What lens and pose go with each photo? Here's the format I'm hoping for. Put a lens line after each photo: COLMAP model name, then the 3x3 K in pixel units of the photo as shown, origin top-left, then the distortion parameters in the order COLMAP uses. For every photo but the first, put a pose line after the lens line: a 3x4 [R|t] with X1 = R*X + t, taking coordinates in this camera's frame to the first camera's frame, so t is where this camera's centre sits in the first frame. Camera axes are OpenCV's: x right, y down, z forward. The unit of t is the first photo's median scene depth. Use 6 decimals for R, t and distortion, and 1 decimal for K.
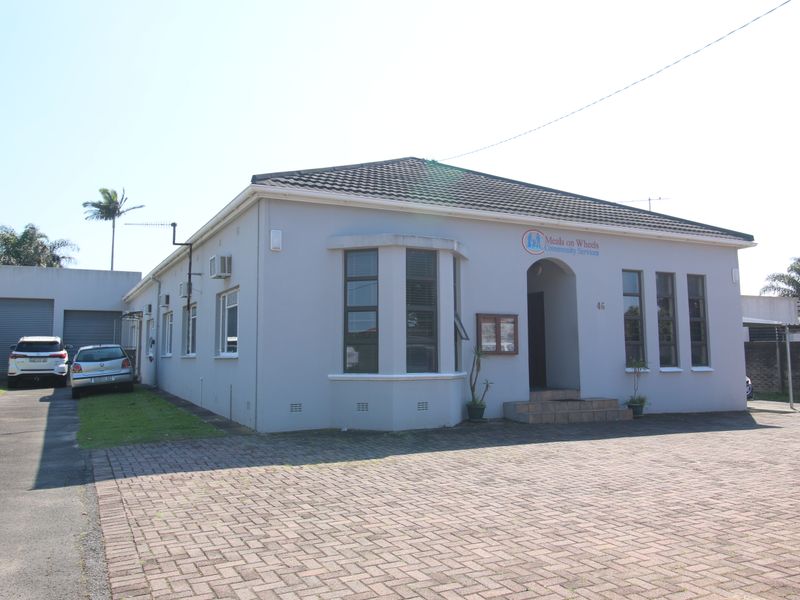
lens RADIAL K [[615.1, 0, 400.0], [0, 615.1, 300.0], [0, 0, 1]] dist [0.003583, 0.000700]
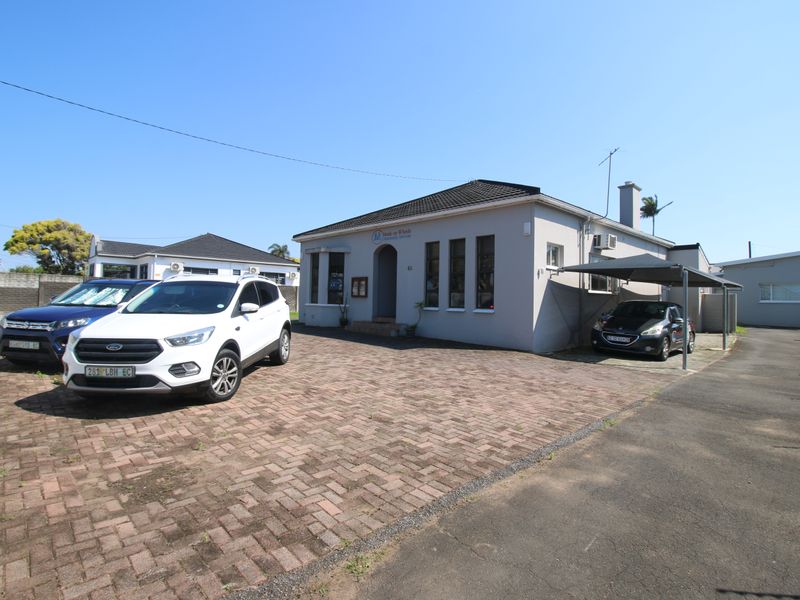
lens RADIAL K [[415.7, 0, 396.2], [0, 415.7, 288.7], [0, 0, 1]] dist [0.001168, -0.000120]
pose [[0.308930, -0.023348, -0.950798, 1.356988], [0.051500, 0.998643, -0.007790, 0.070328], [0.949689, -0.046560, 0.309713, 0.624470]]
